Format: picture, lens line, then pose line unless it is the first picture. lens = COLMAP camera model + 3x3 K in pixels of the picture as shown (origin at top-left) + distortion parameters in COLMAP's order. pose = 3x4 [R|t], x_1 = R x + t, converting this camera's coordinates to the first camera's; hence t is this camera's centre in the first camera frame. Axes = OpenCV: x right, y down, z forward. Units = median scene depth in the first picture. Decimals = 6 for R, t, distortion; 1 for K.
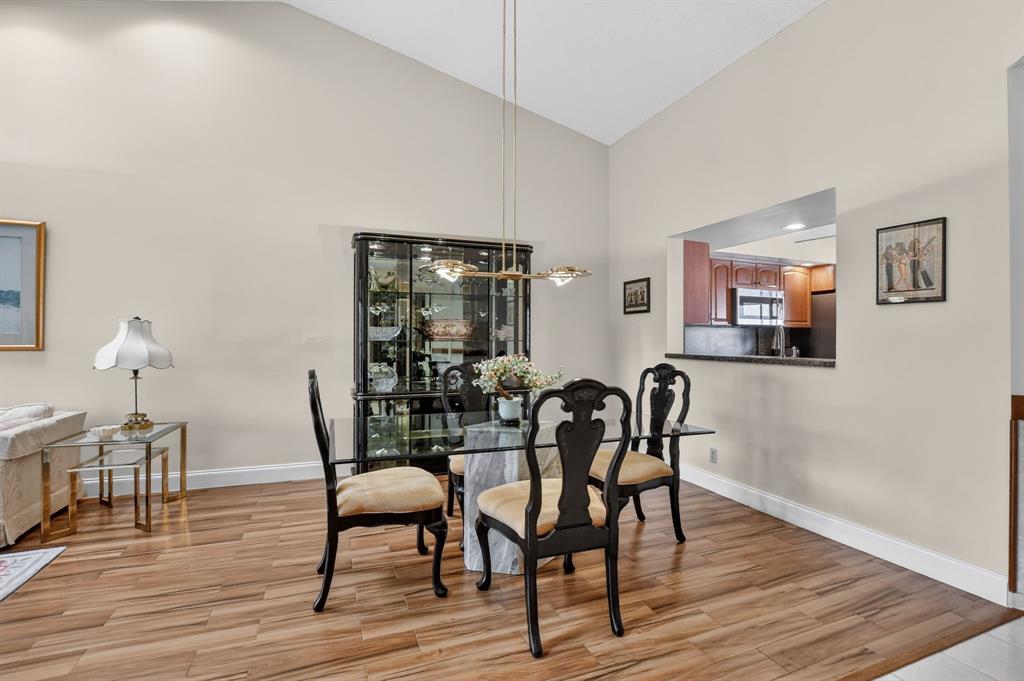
lens RADIAL K [[480.0, 0, 515.1], [0, 480.0, 336.9], [0, 0, 1]] dist [-0.003440, -0.000673]
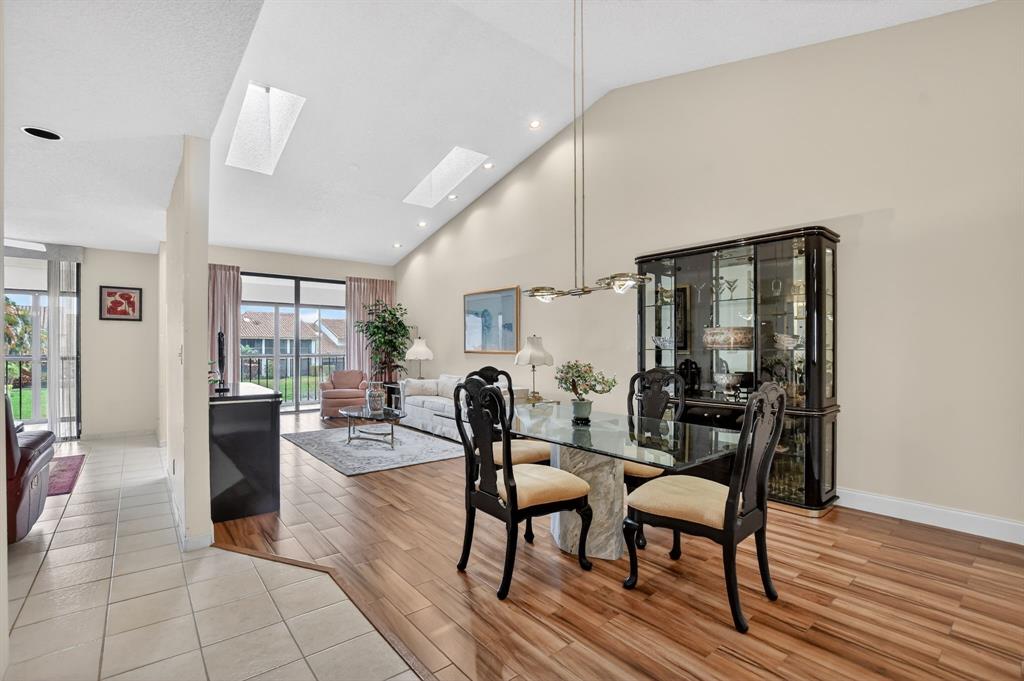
lens RADIAL K [[480.6, 0, 513.6], [0, 480.6, 346.7], [0, 0, 1]] dist [-0.001171, -0.000757]
pose [[0.299146, -0.008520, -0.954169, 1.307946], [-0.001399, 0.999955, -0.009367, 0.028295], [0.954206, 0.004137, 0.299120, 0.671874]]
